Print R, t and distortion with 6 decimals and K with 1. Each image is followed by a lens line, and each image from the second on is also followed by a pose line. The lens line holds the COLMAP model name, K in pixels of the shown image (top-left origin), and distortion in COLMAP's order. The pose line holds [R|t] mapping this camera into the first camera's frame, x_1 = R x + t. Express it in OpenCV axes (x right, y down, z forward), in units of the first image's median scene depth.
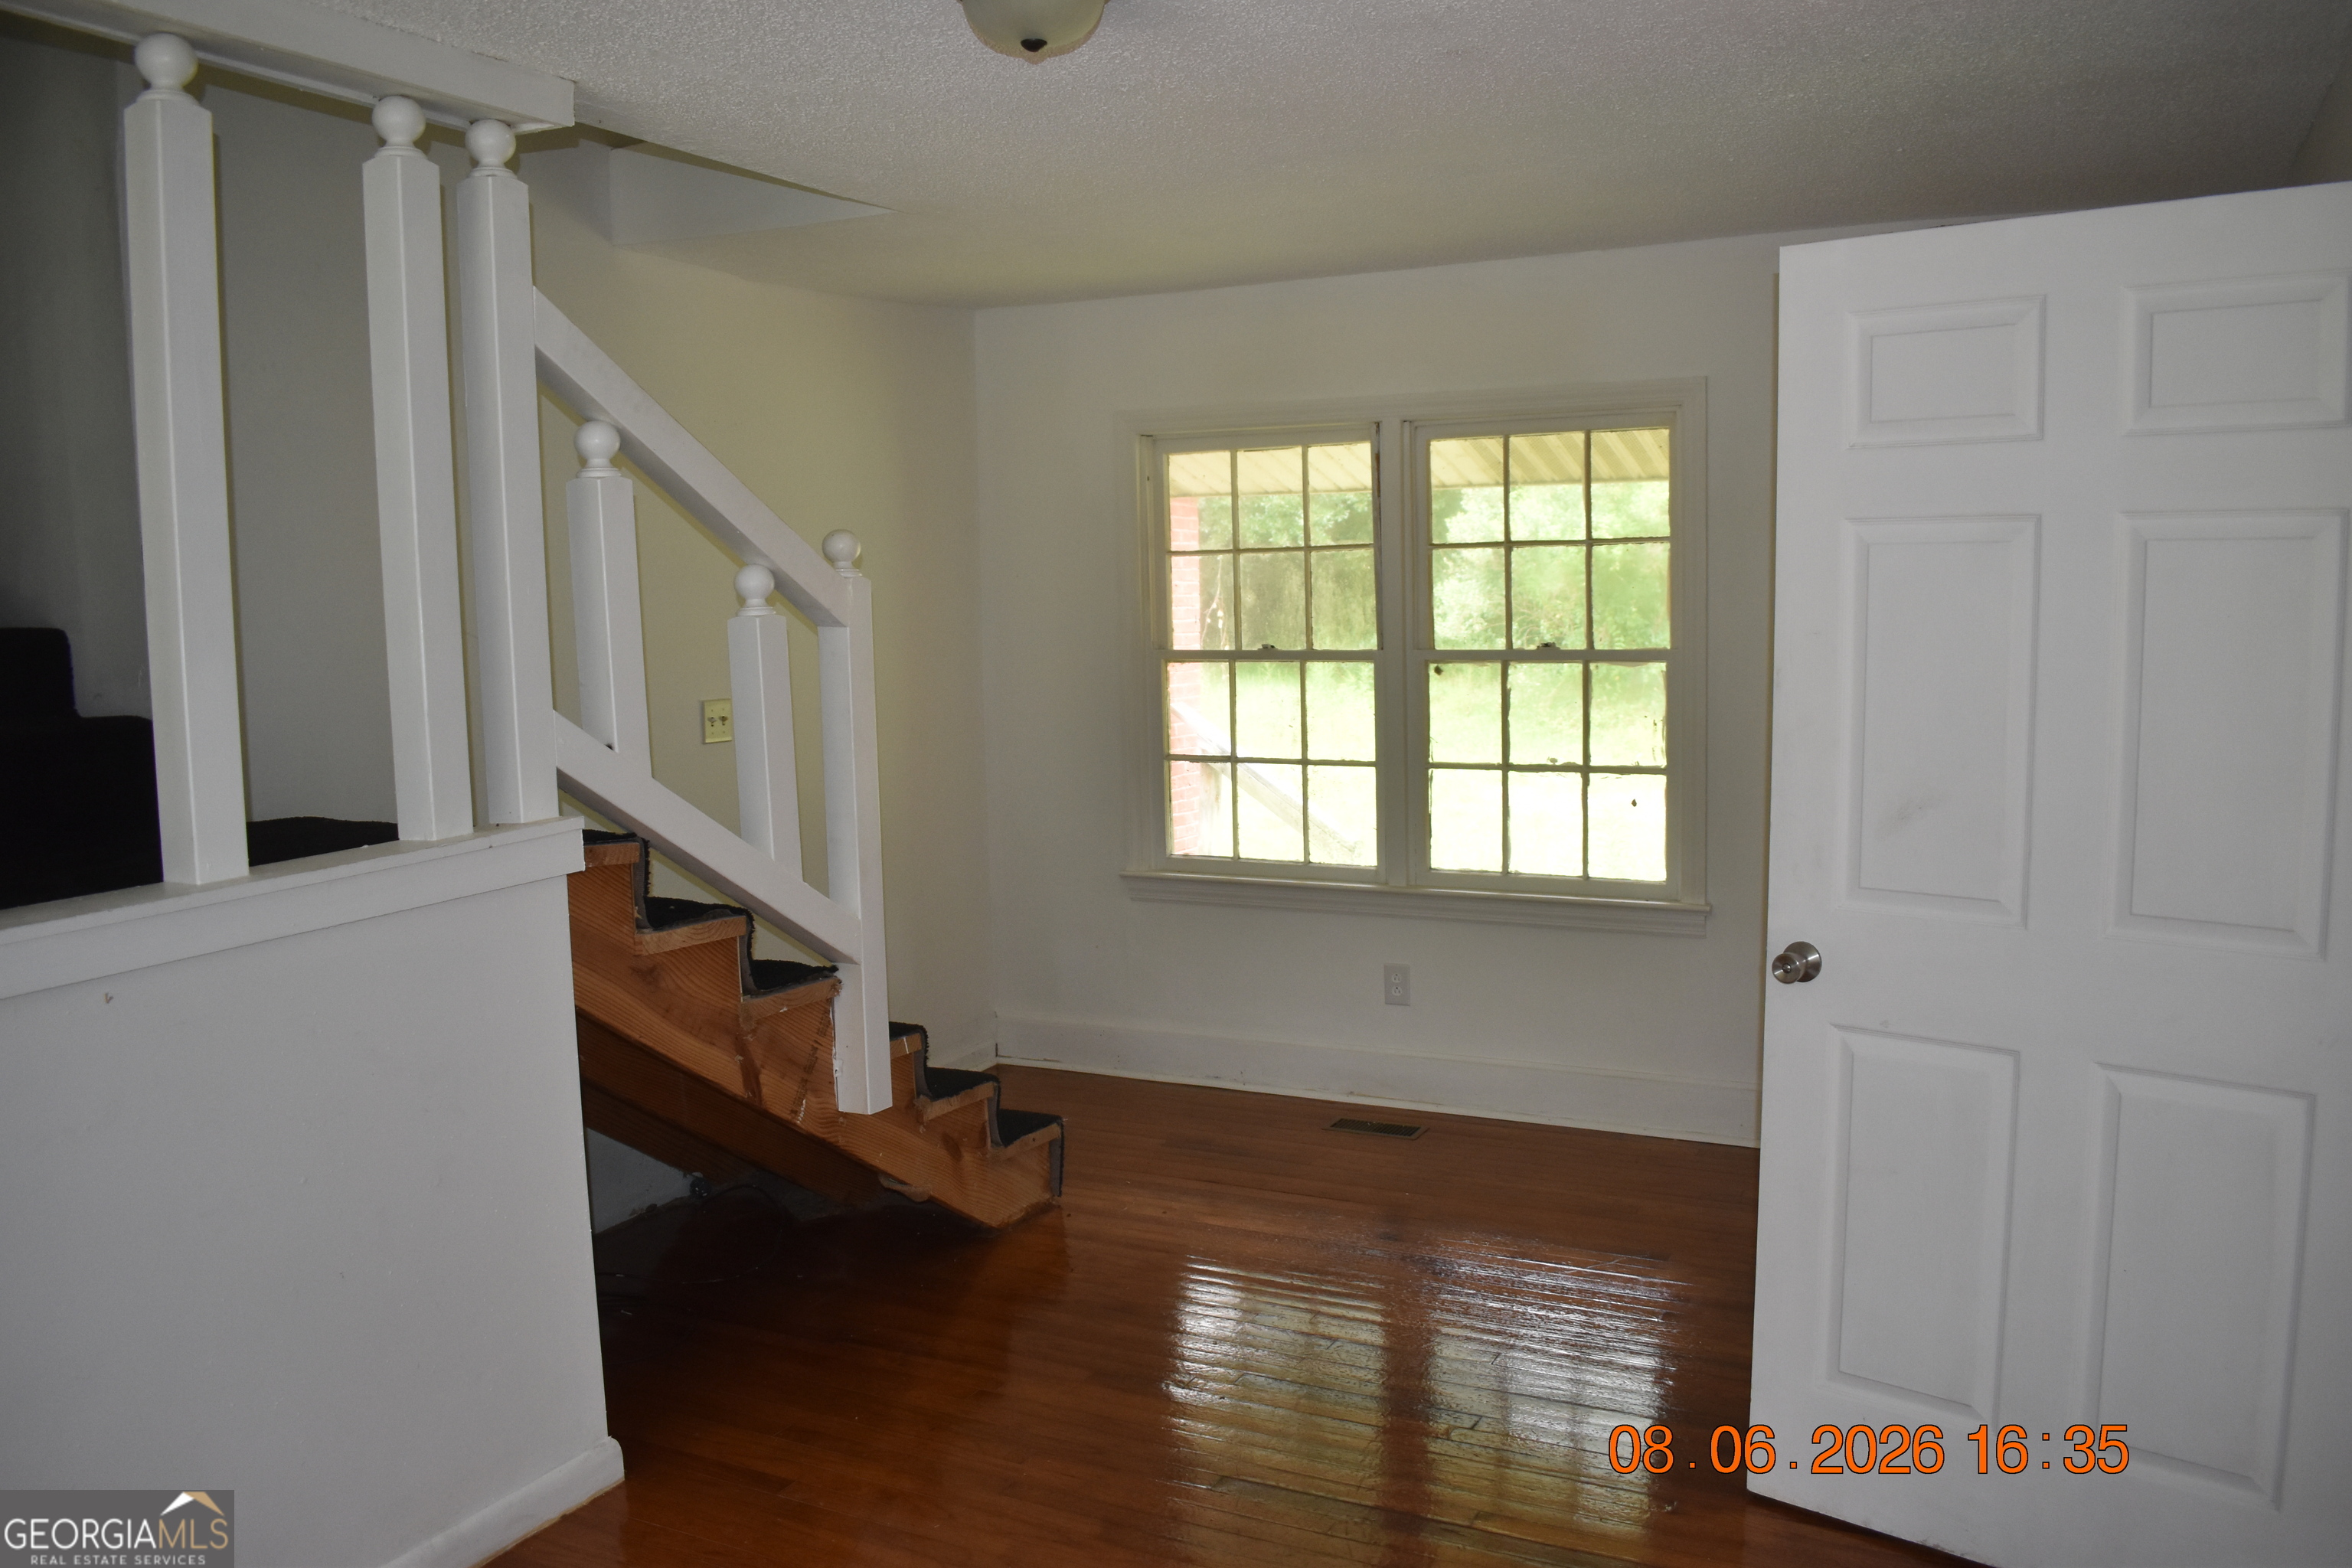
lens RADIAL K [[1854.2, 0, 1187.4], [0, 1854.2, 788.9], [0, 0, 1]] dist [-0.097447, 0.020541]
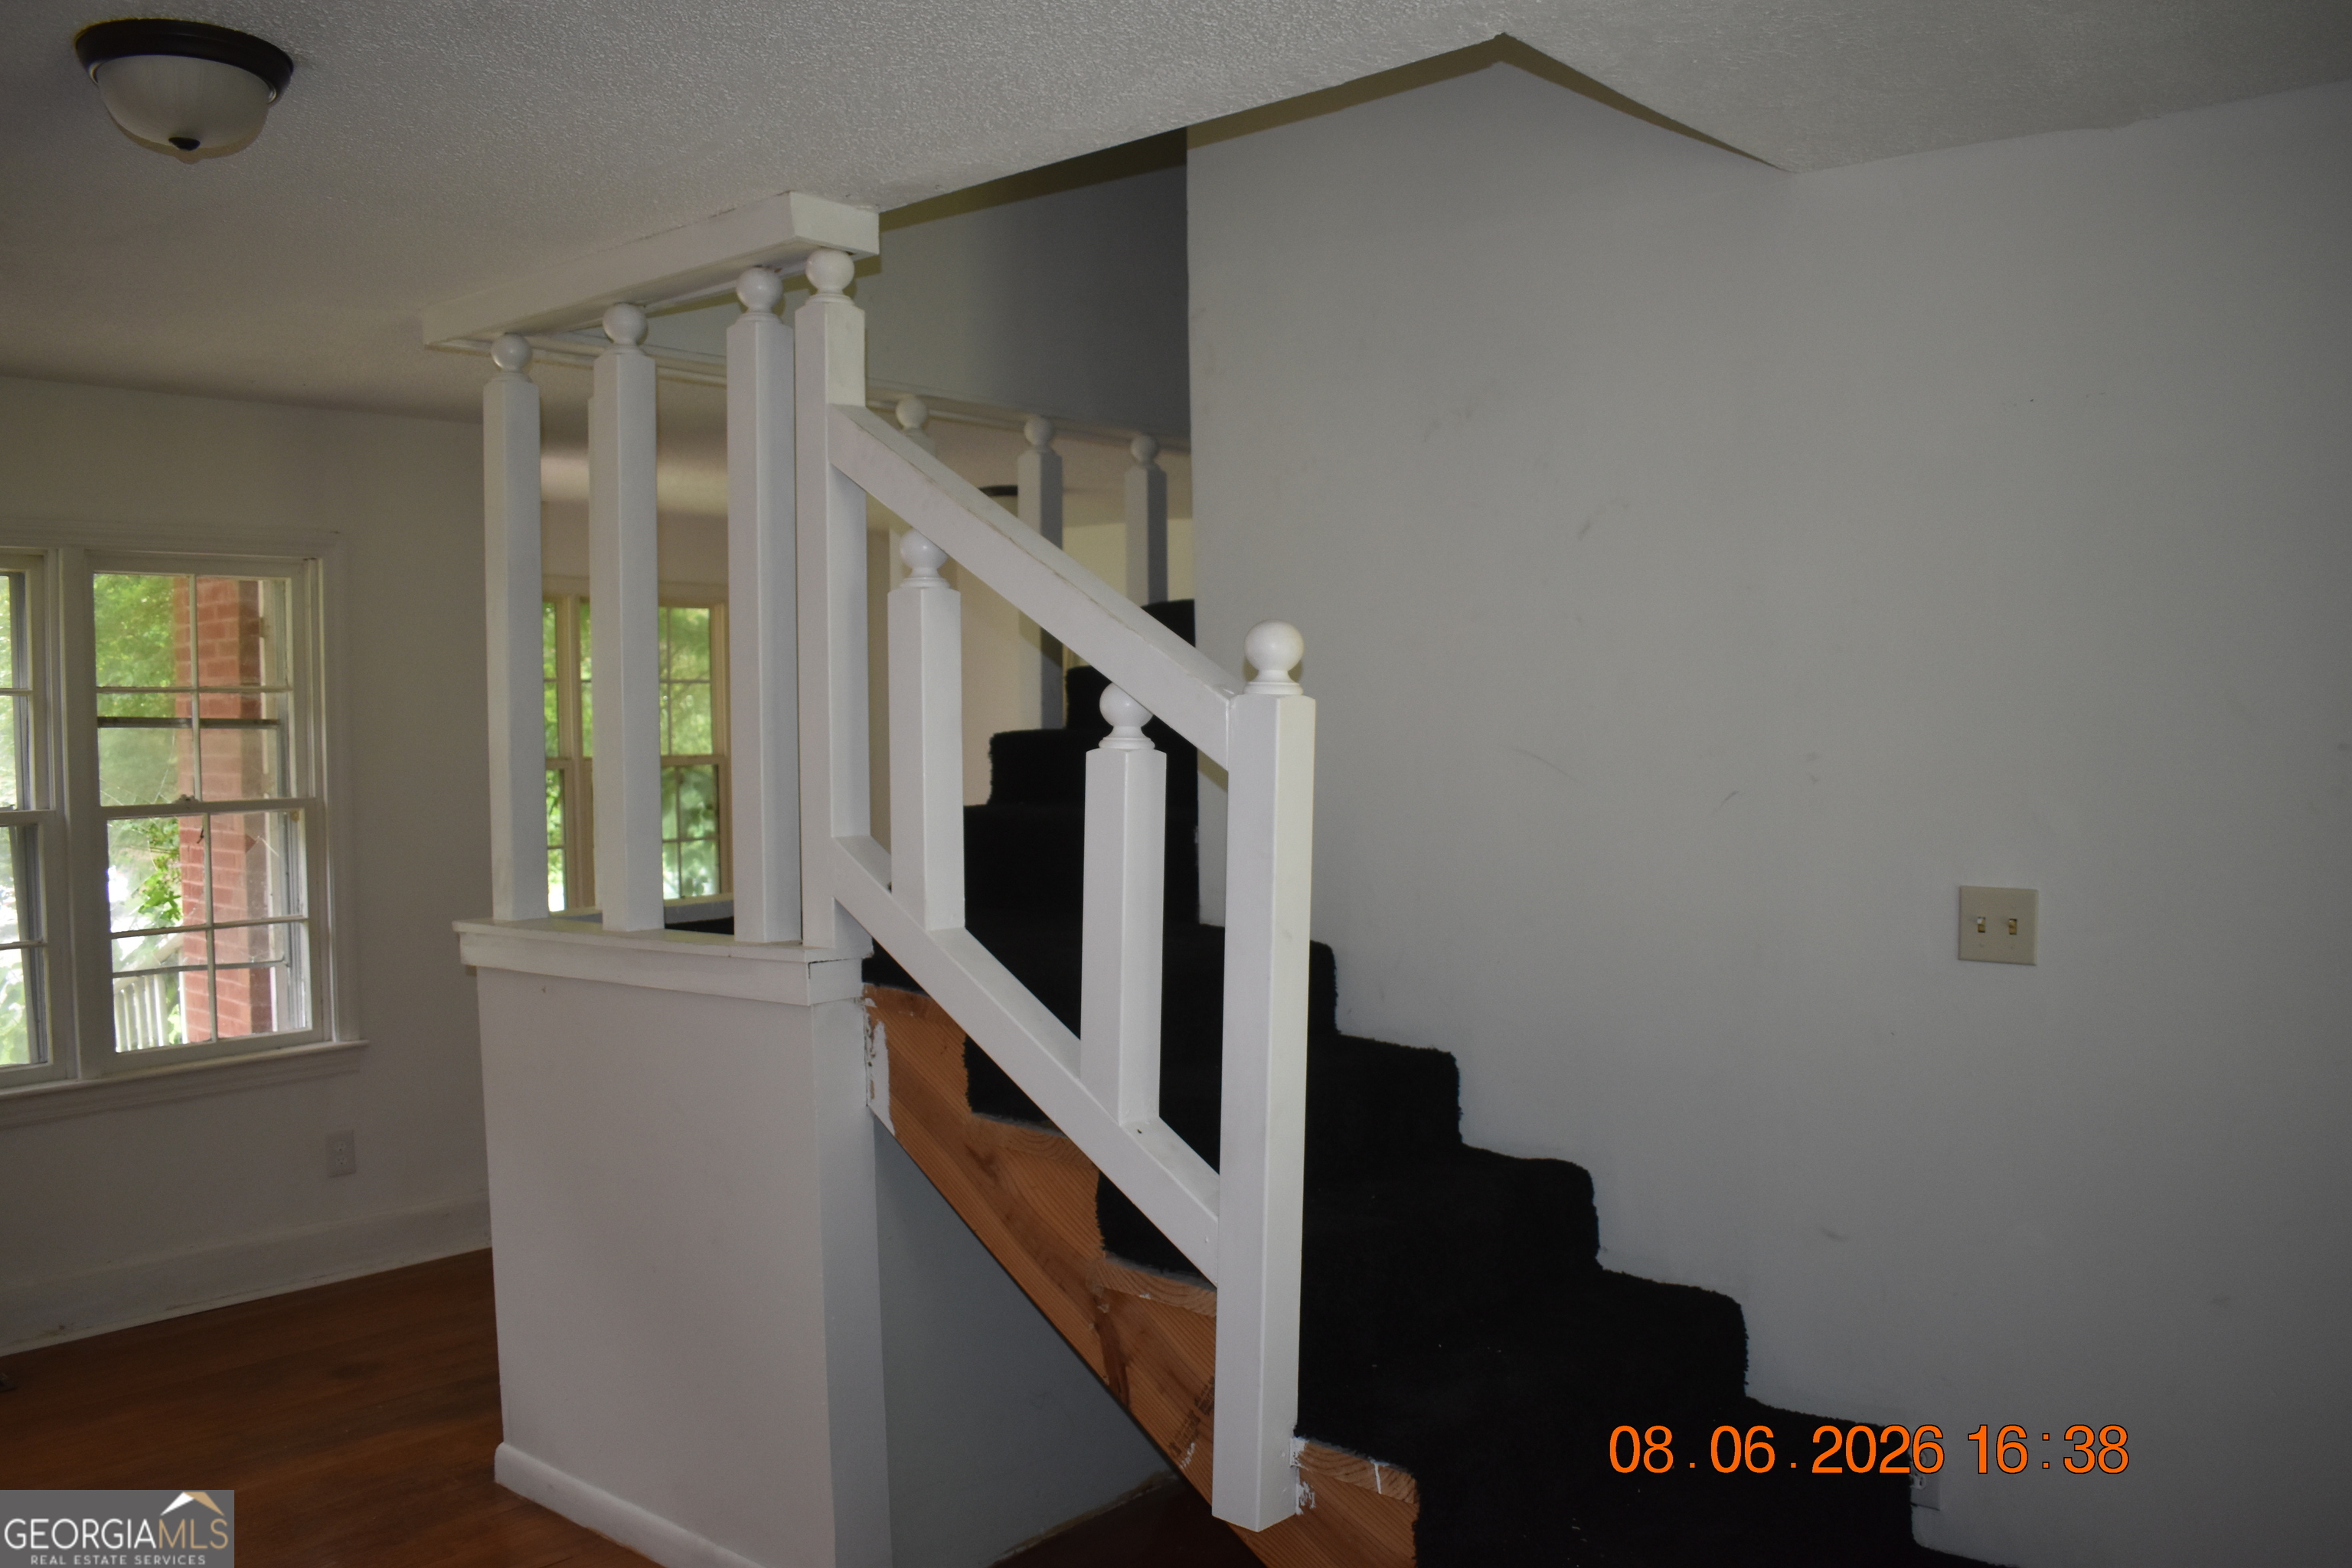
lens RADIAL K [[1854.2, 0, 1187.4], [0, 1854.2, 788.9], [0, 0, 1]] dist [-0.097447, 0.020541]
pose [[-0.210286, 0.067378, -0.975315, 0.503117], [-0.095191, 0.991471, 0.089018, -0.154617], [0.972995, 0.111561, -0.202078, 1.228608]]
